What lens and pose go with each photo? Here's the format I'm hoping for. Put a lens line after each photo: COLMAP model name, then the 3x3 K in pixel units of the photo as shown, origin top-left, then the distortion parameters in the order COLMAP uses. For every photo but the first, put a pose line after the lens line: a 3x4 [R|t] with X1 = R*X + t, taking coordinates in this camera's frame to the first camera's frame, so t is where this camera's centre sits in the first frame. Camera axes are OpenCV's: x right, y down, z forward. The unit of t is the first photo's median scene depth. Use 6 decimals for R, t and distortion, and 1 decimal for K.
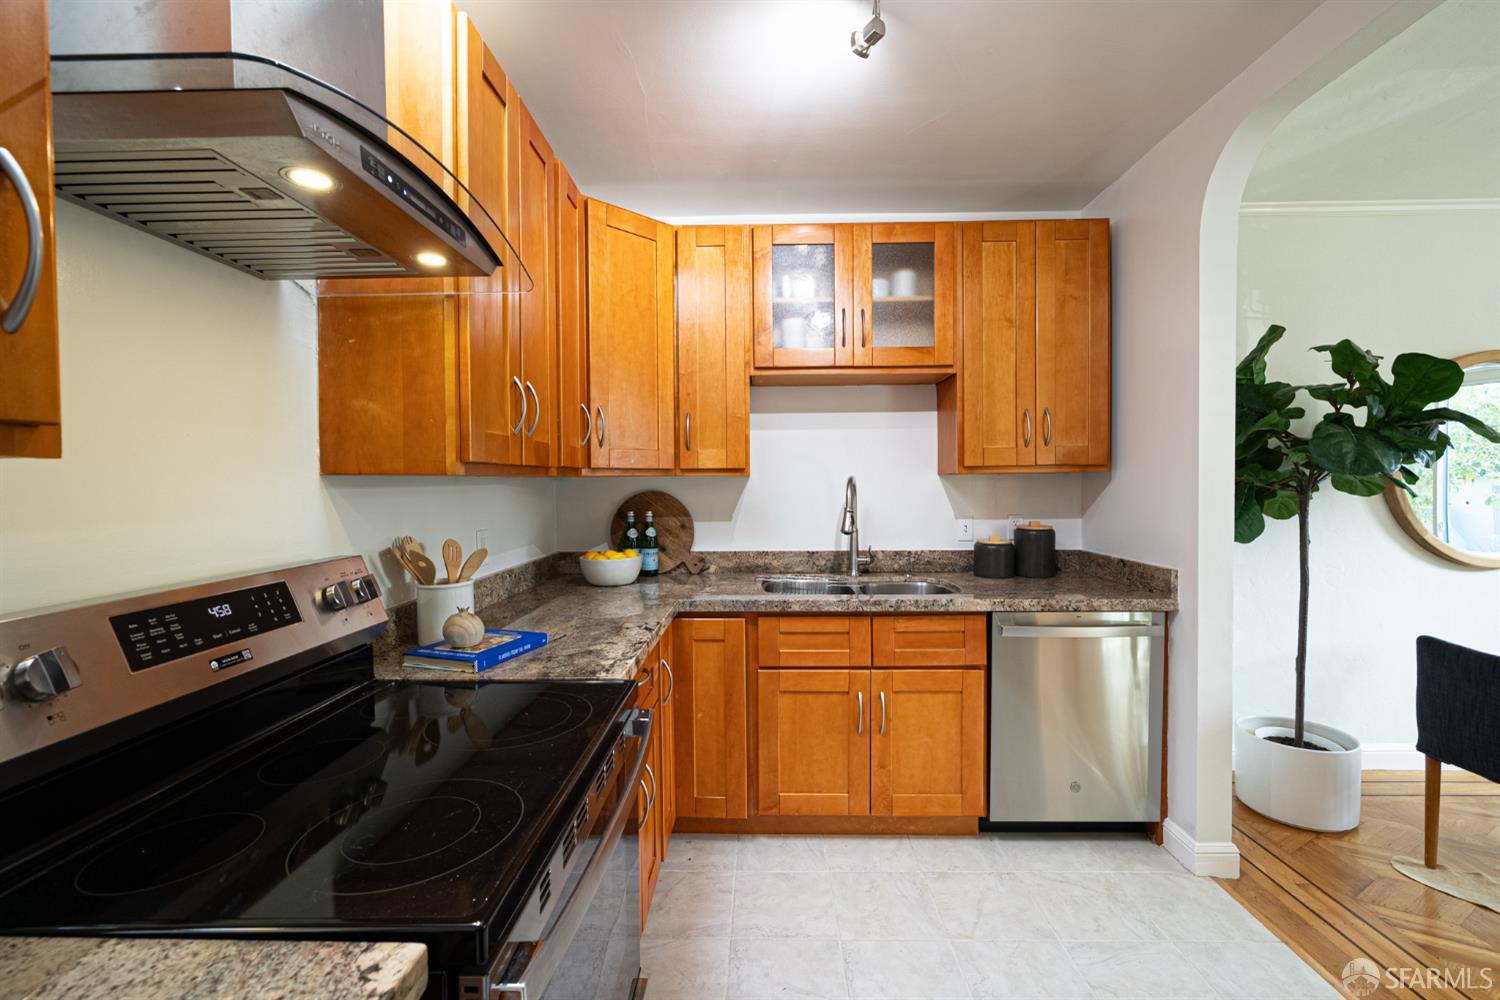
lens RADIAL K [[597.0, 0, 749.2], [0, 597.0, 500.1], [0, 0, 1]] dist [-0.003828, -0.000082]
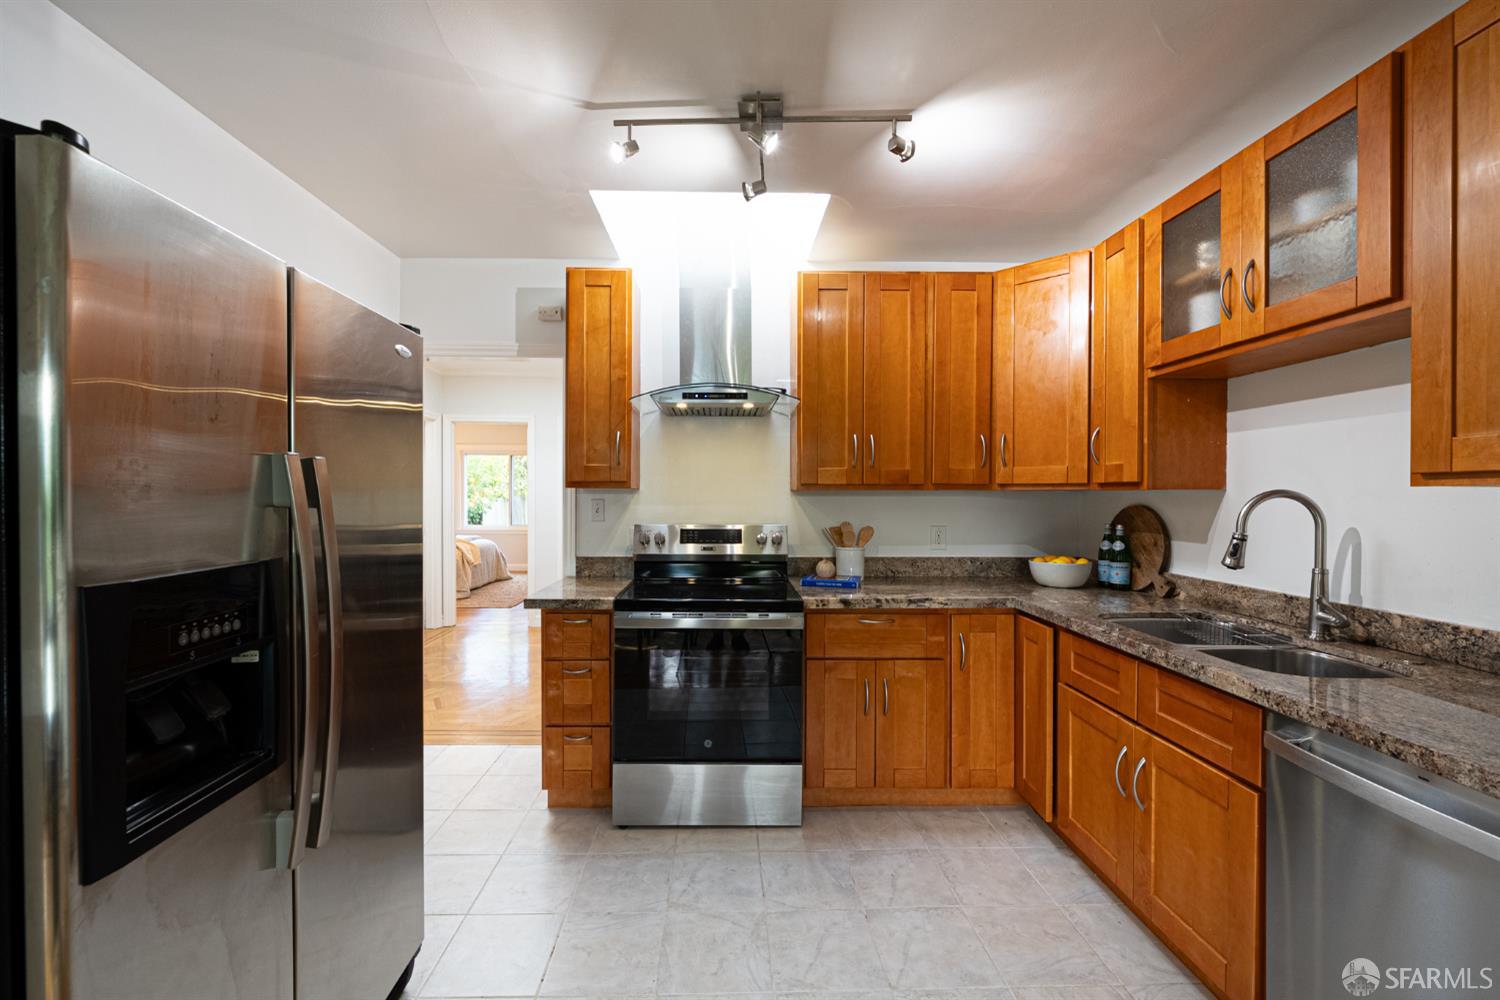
lens RADIAL K [[563.4, 0, 749.3], [0, 563.4, 496.7], [0, 0, 1]] dist [-0.002365, 0.000164]
pose [[0.096402, 0.011754, -0.995273, 0.721665], [-0.031778, 0.999457, 0.008725, -0.017587], [0.994835, 0.030787, 0.096723, 0.296774]]
